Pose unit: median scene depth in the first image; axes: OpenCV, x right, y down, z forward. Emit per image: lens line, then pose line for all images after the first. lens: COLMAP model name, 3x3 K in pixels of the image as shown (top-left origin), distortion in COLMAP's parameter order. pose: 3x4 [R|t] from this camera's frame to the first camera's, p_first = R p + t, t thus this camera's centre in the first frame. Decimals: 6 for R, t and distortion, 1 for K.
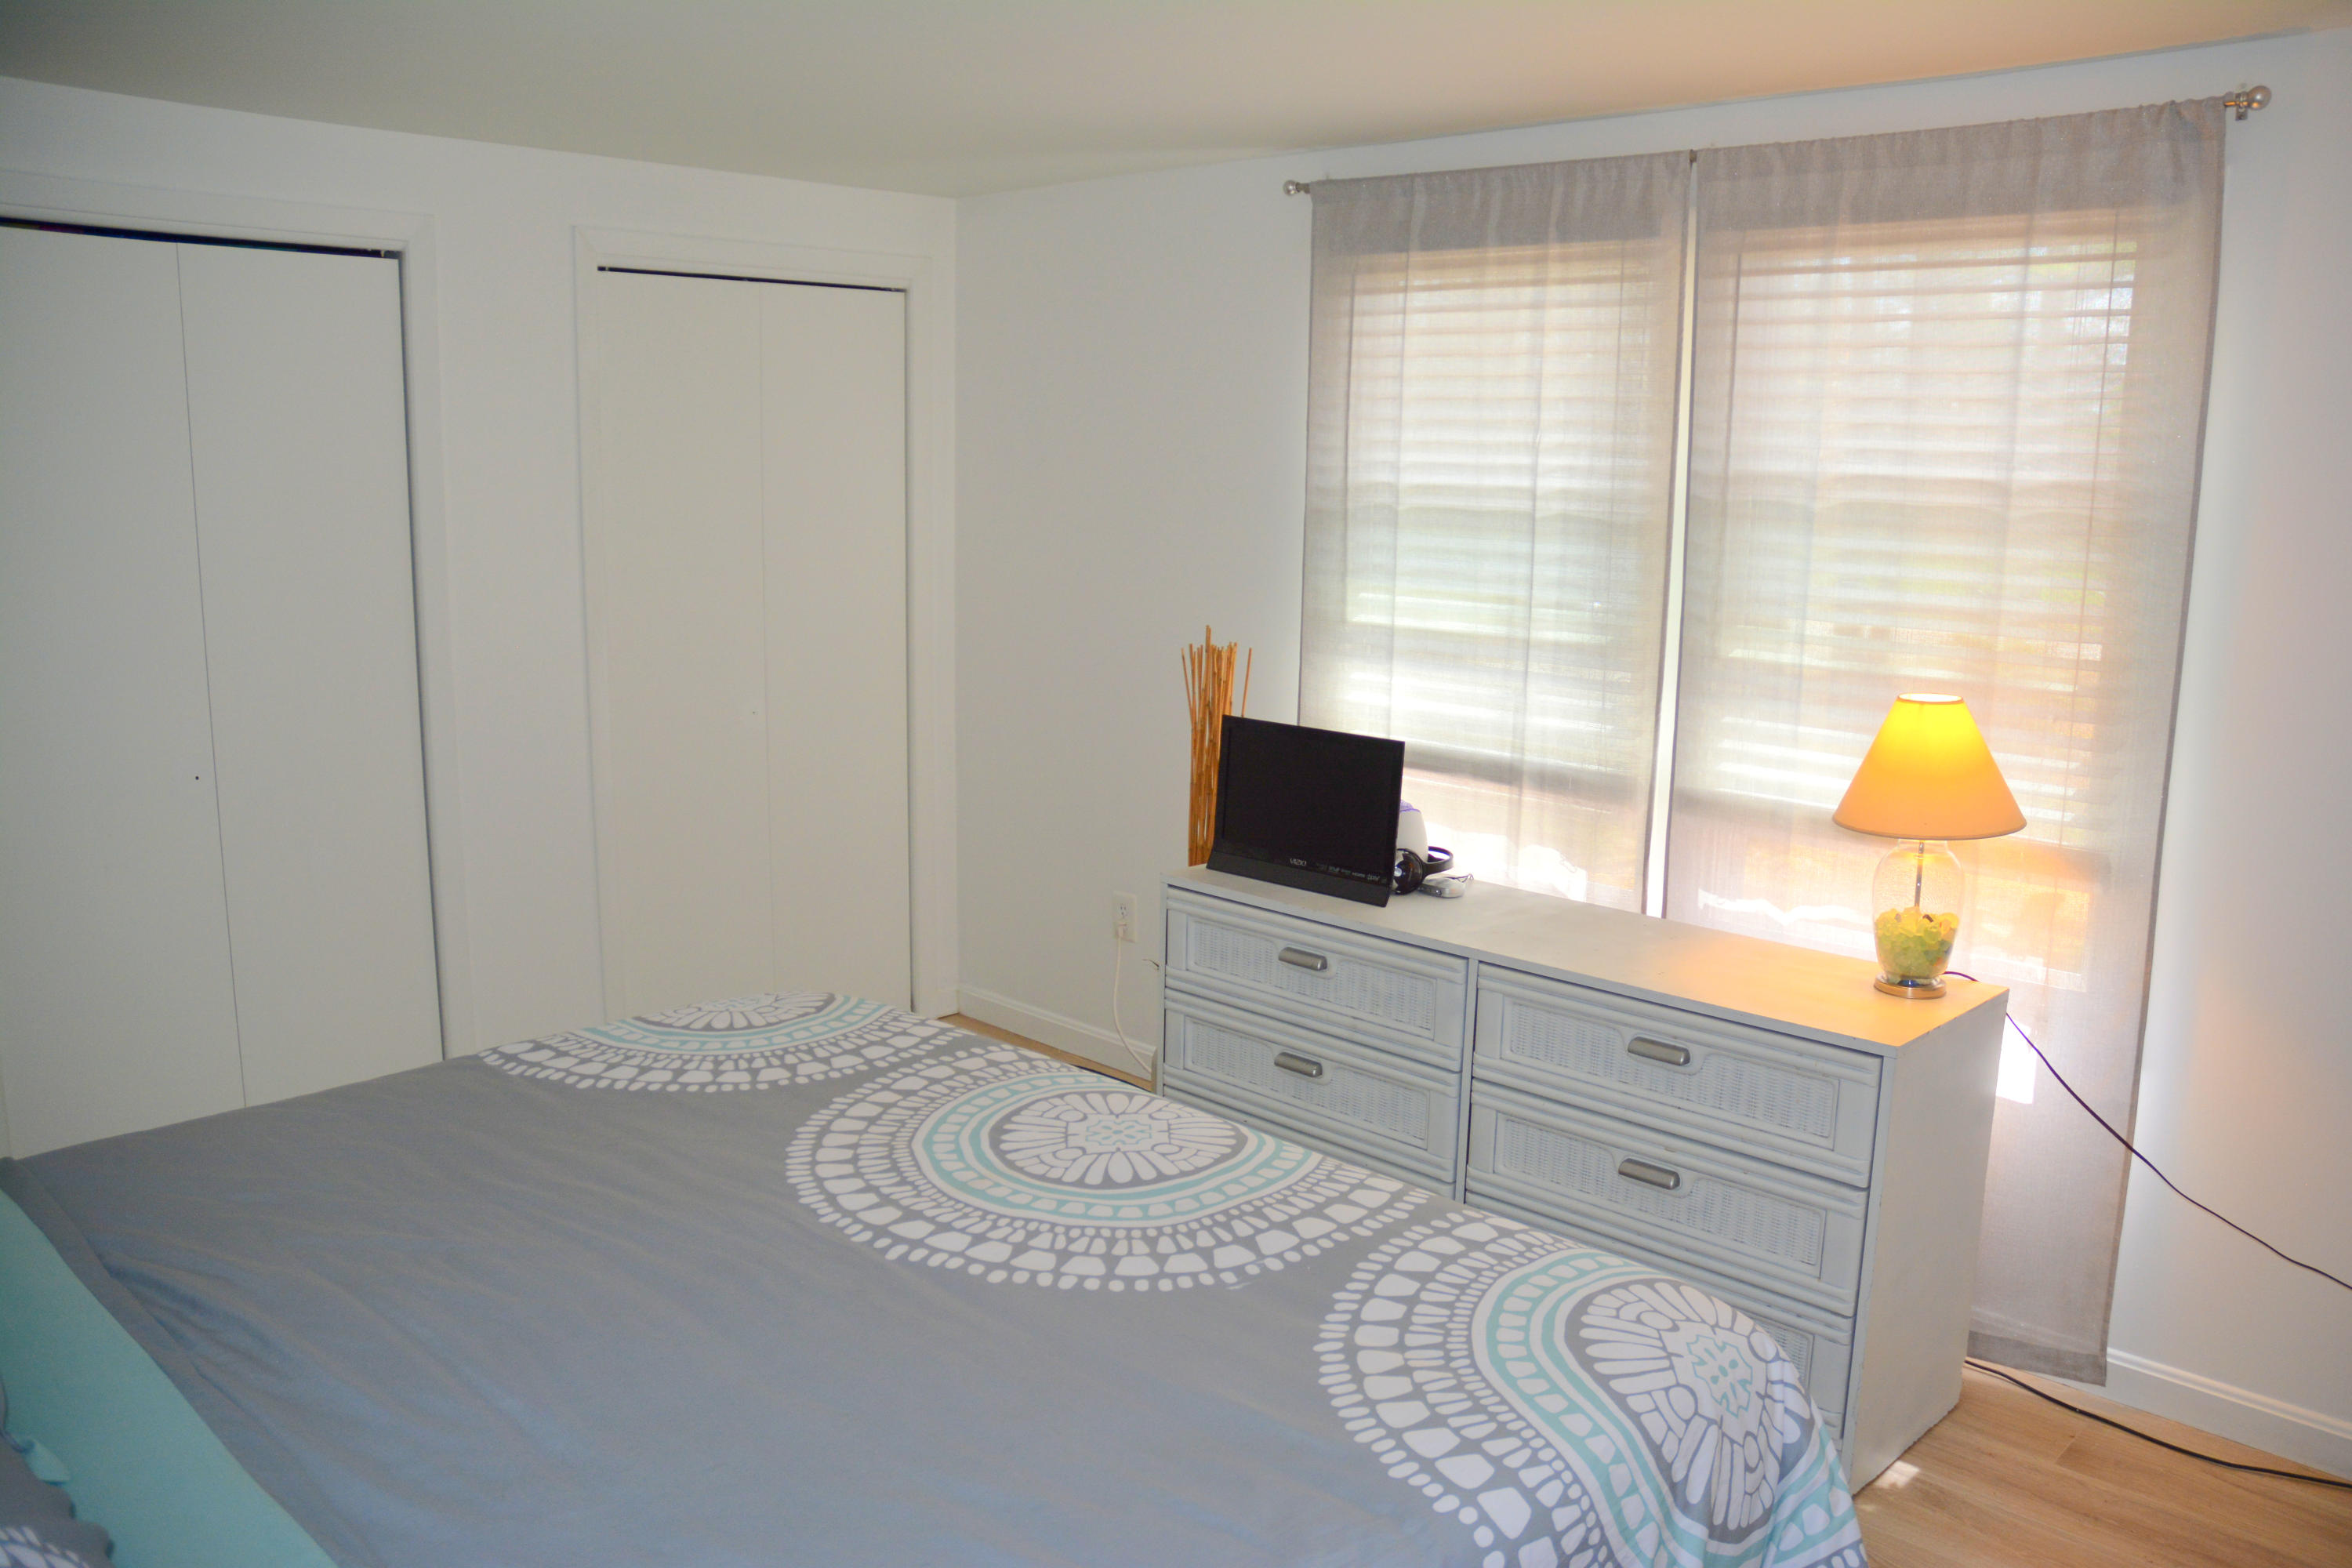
lens RADIAL K [[1844.2, 0, 1176.0], [0, 1844.2, 784.0], [0, 0, 1]] dist [-0.051200, 0.008726]
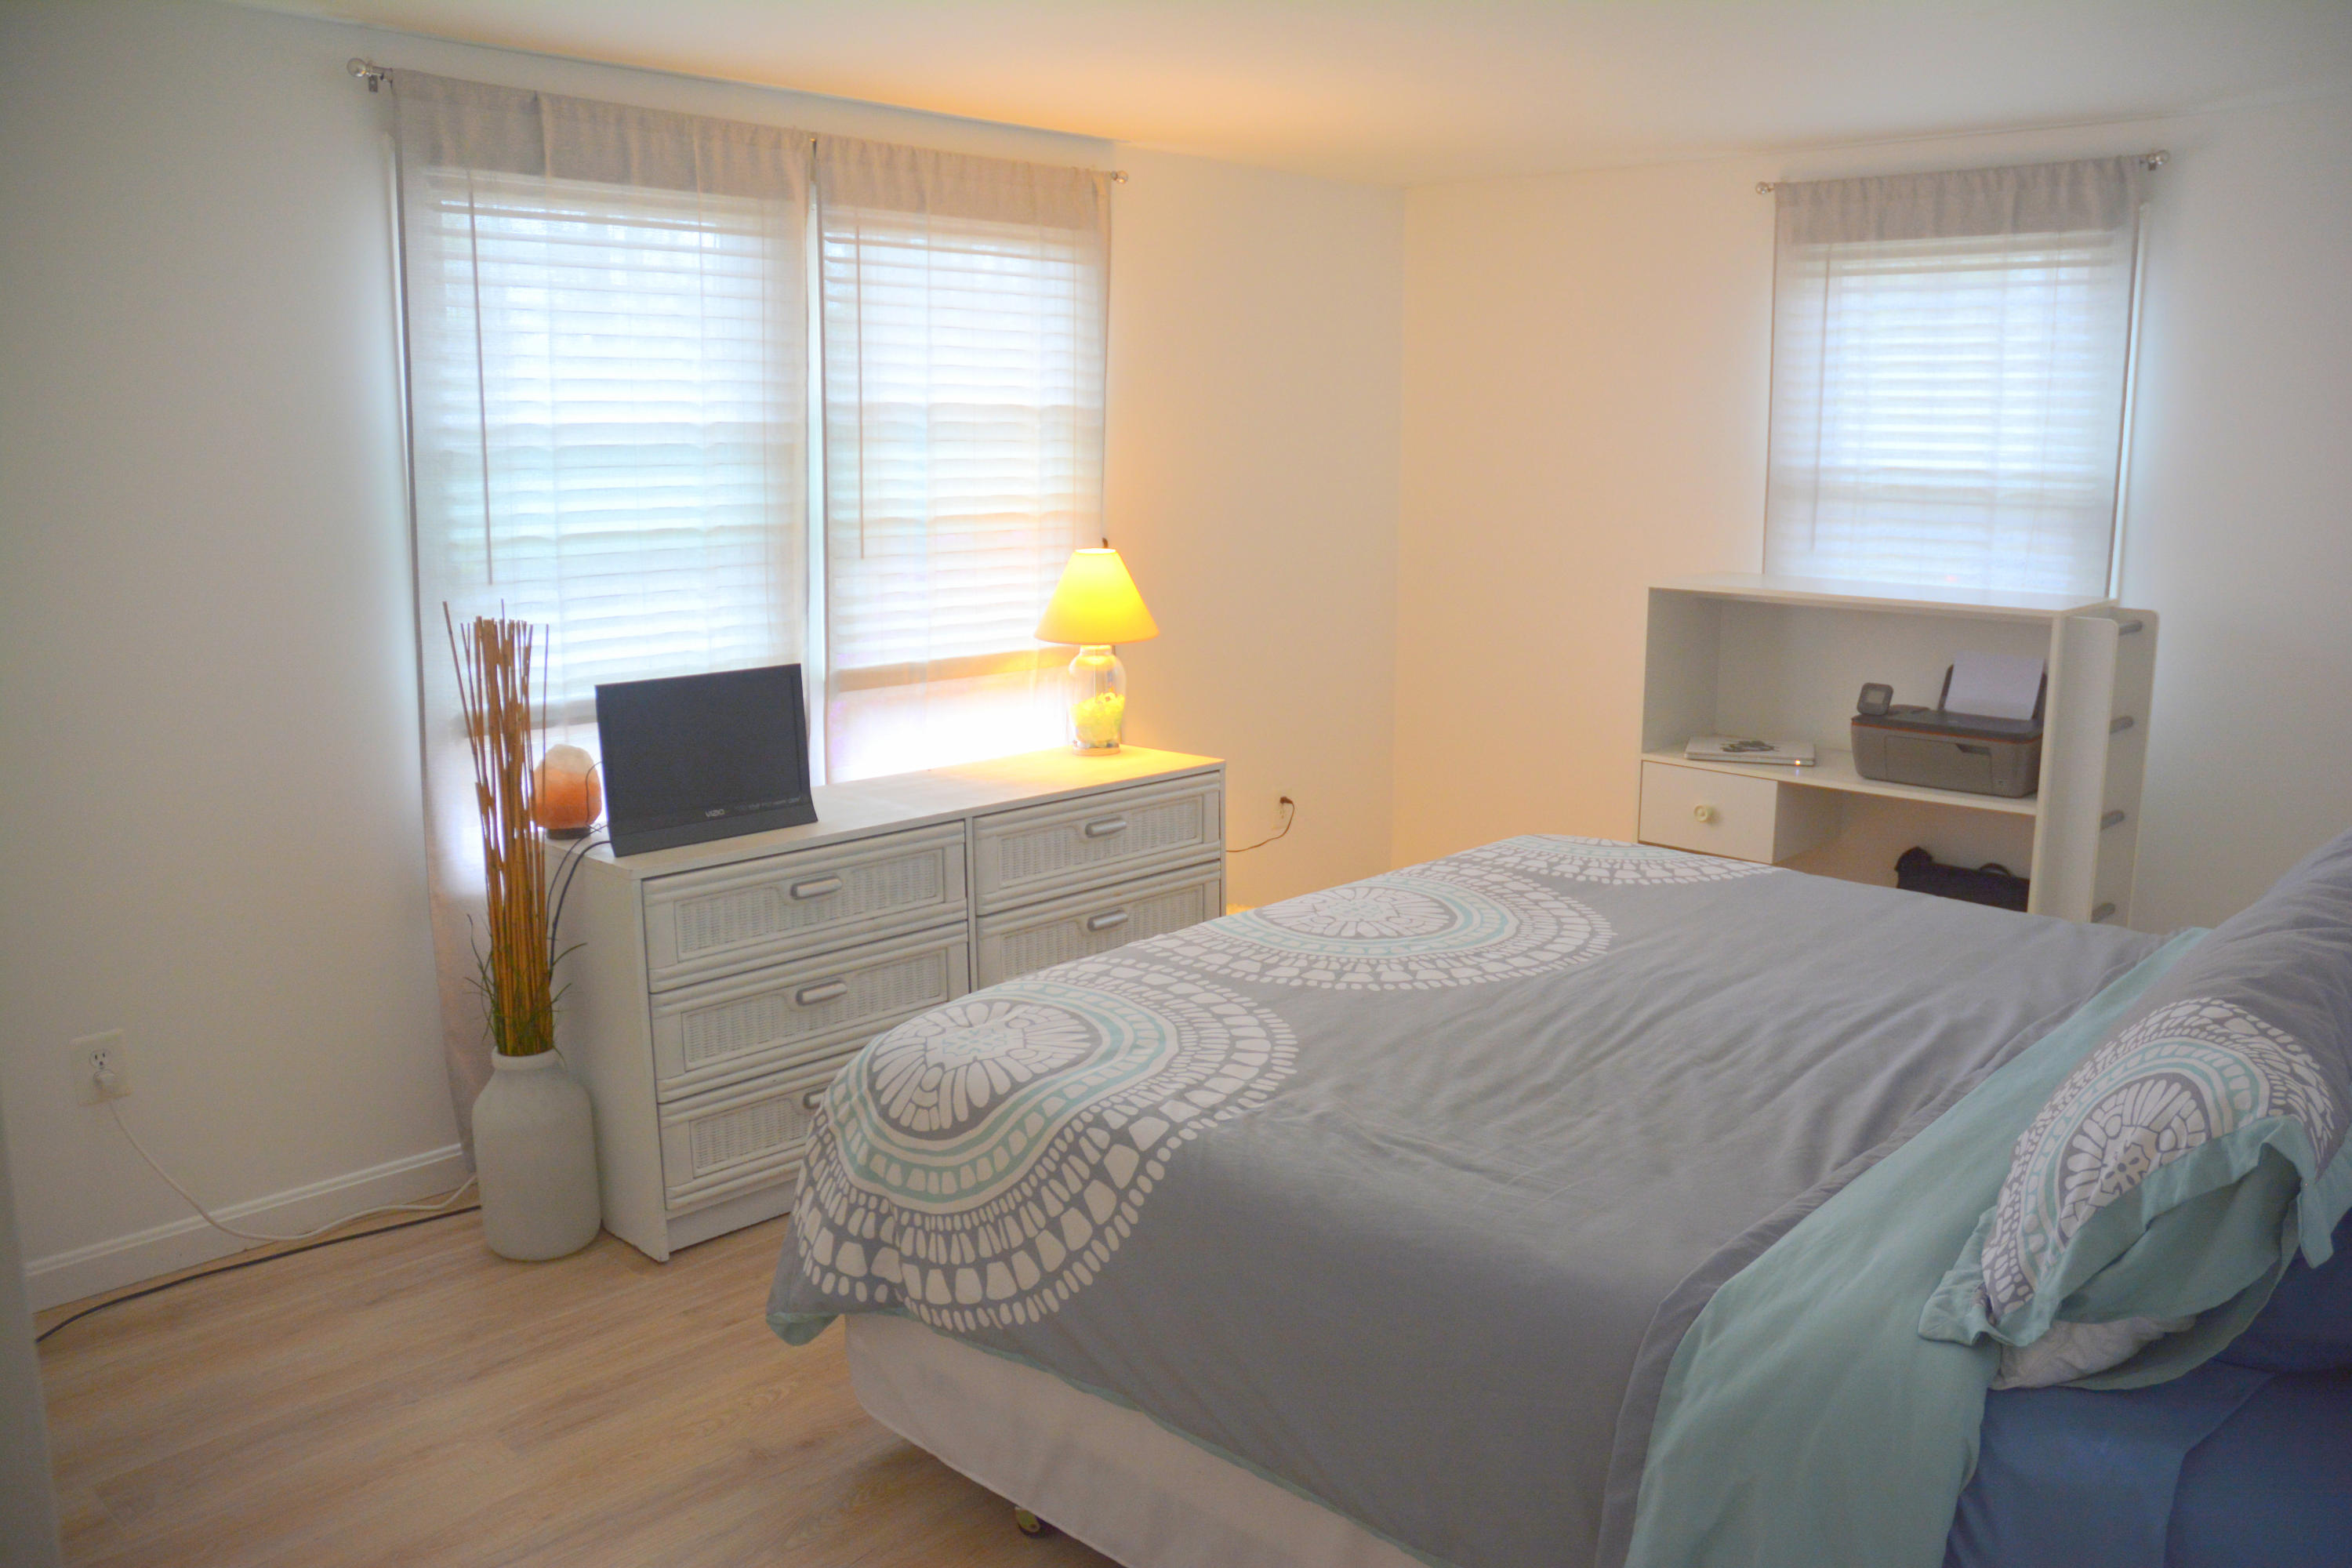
lens RADIAL K [[1844.2, 0, 1176.0], [0, 1844.2, 784.0], [0, 0, 1]] dist [-0.051200, 0.008726]
pose [[-0.012862, -0.208577, 0.977921, -1.133089], [0.179326, 0.961665, 0.207468, -0.166950], [-0.983706, 0.178036, 0.025034, 0.946257]]
